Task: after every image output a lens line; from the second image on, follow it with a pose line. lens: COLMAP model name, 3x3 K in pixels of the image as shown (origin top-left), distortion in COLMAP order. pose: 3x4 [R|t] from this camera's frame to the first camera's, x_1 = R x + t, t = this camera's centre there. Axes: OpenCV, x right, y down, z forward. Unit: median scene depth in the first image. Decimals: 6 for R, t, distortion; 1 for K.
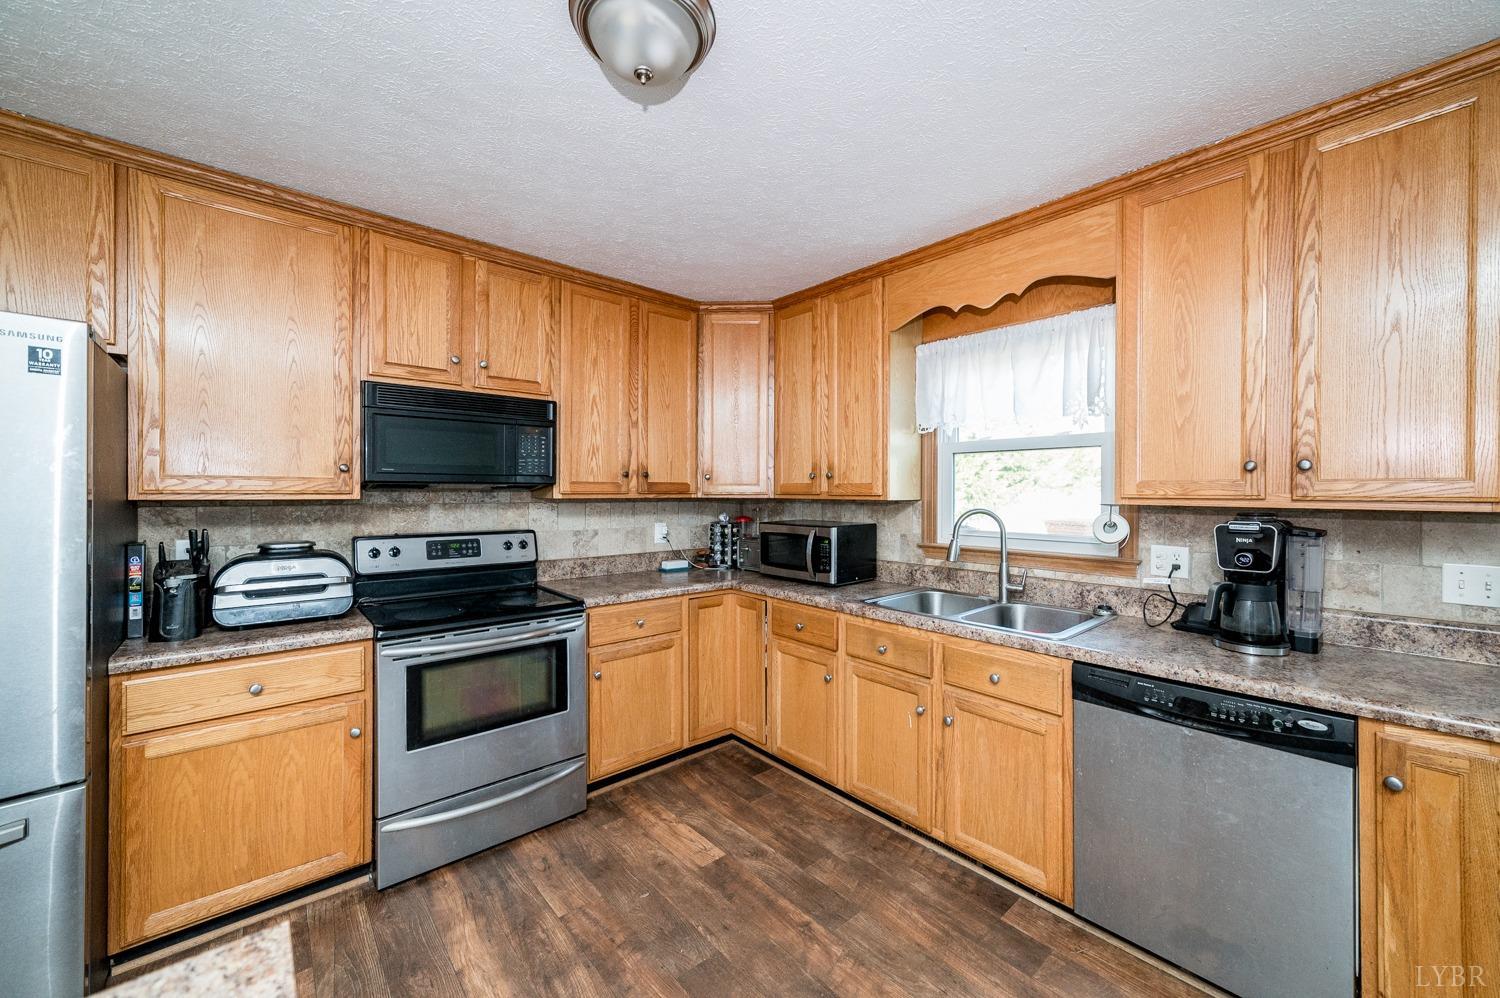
lens RADIAL K [[576.1, 0, 750.8], [0, 576.1, 496.4], [0, 0, 1]] dist [-0.000609, 0.001817]
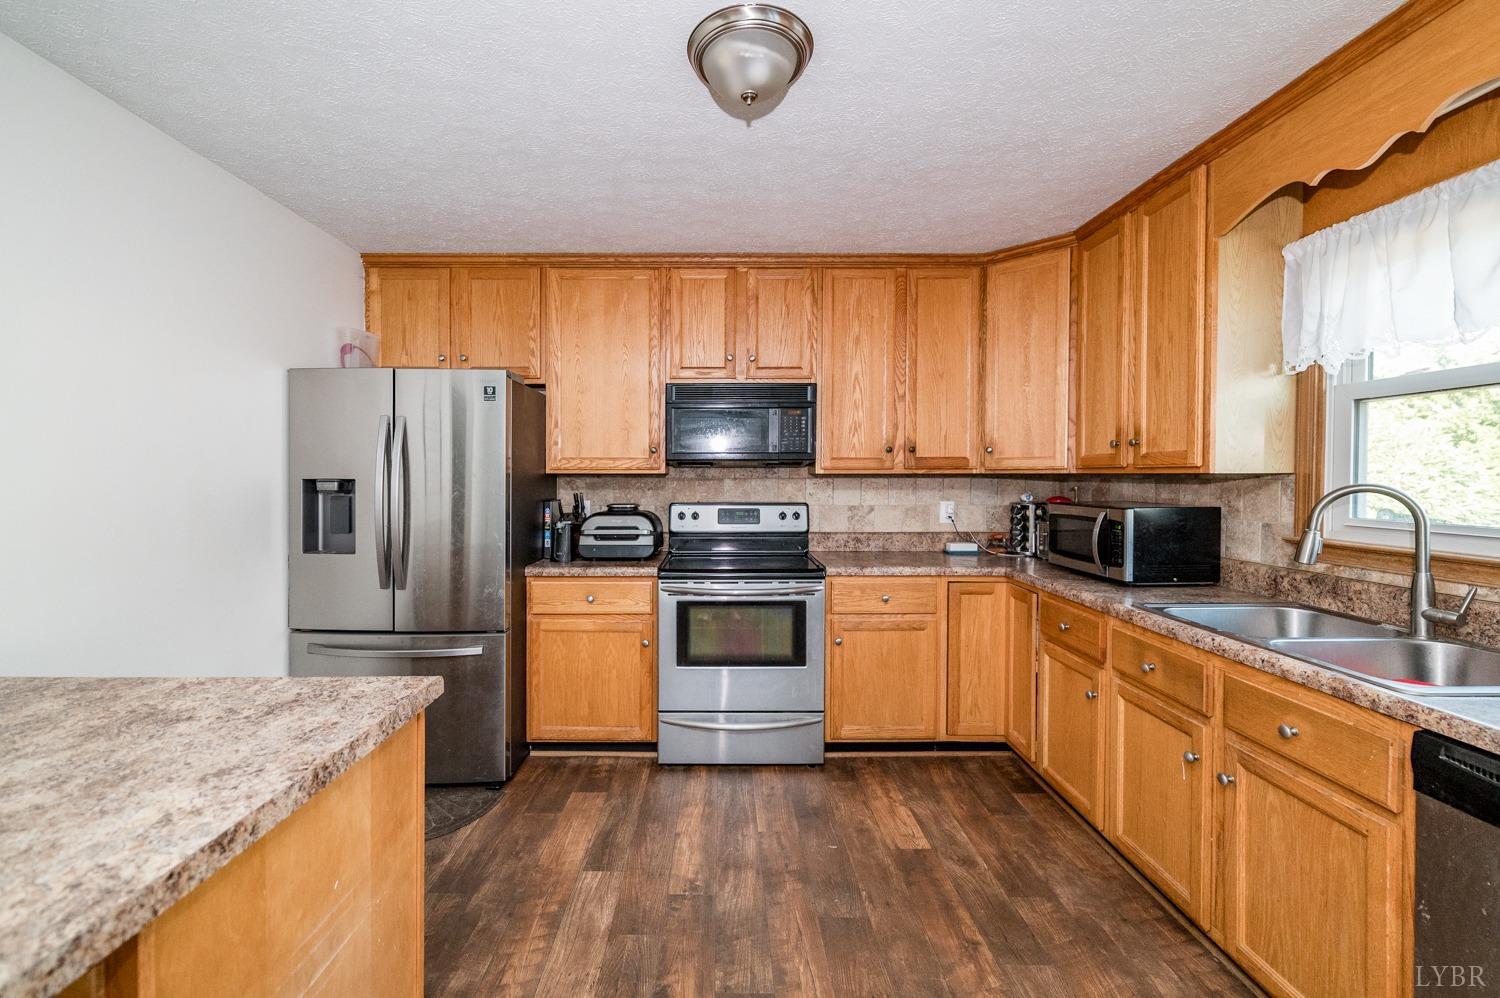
lens RADIAL K [[613.2, 0, 716.4], [0, 613.2, 485.7], [0, 0, 1]] dist [-0.004857, 0.001702]
pose [[0.749218, 0.007529, -0.662281, 0.315627], [-0.002007, 0.999957, 0.009097, 0.018477], [0.662320, -0.005487, 0.749201, 0.020303]]
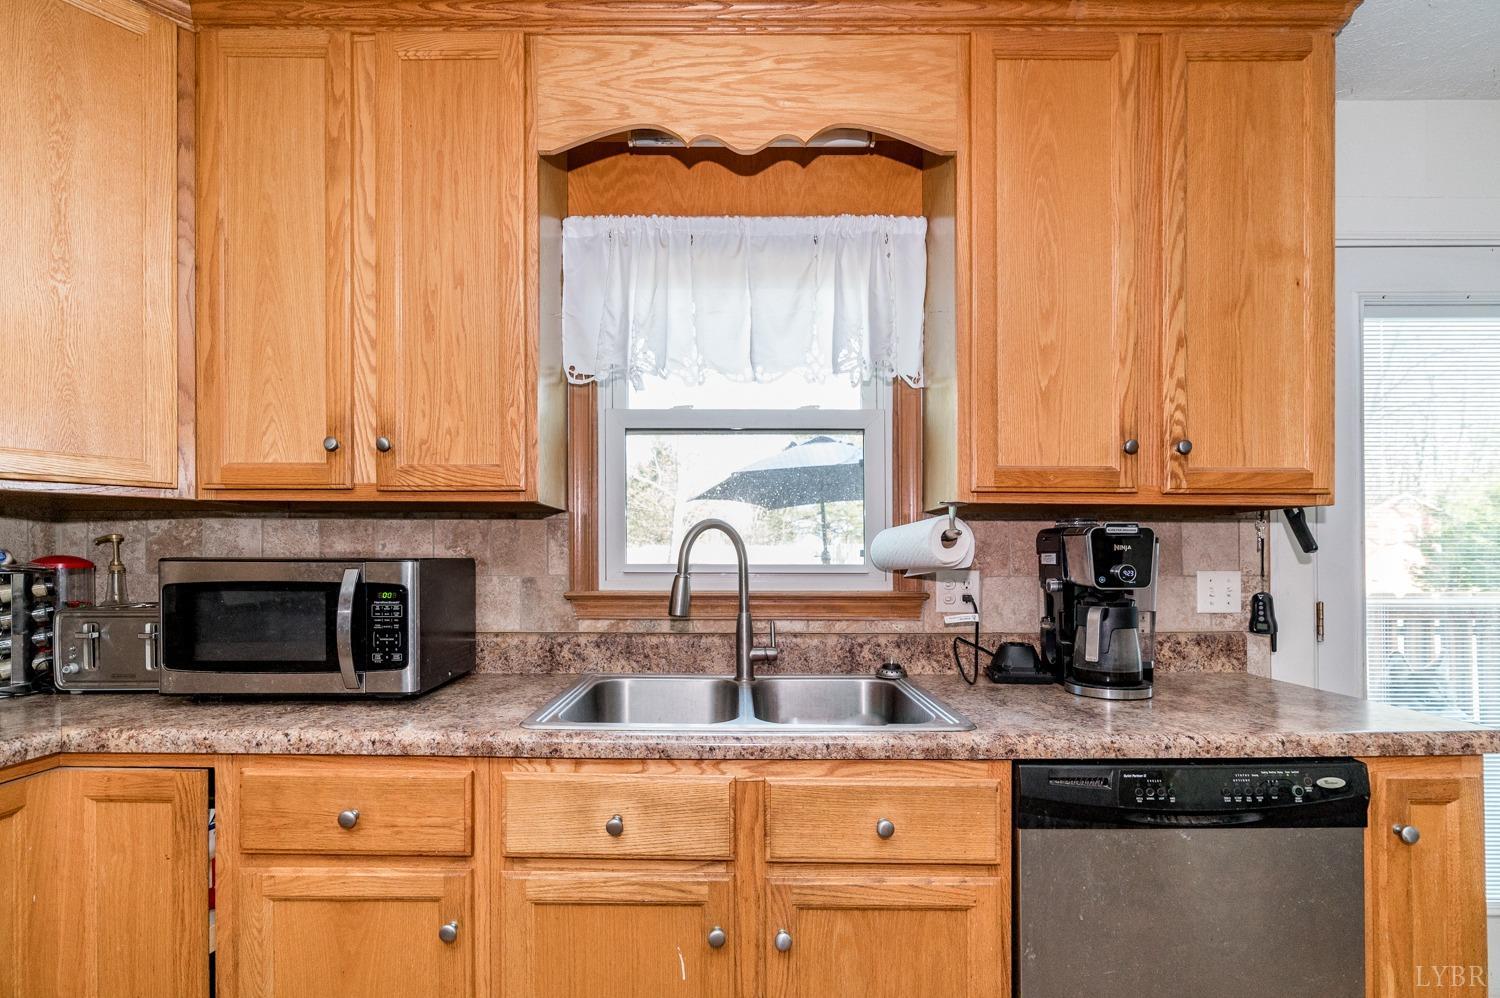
lens RADIAL K [[679.8, 0, 736.0], [0, 679.8, 562.8], [0, 0, 1]] dist [-0.003297, 0.001677]
pose [[0.658889, -0.003325, 0.752233, -0.089862], [0.005701, 0.999984, -0.000574, 0.065766], [-0.752219, 0.004666, 0.658897, 0.562995]]
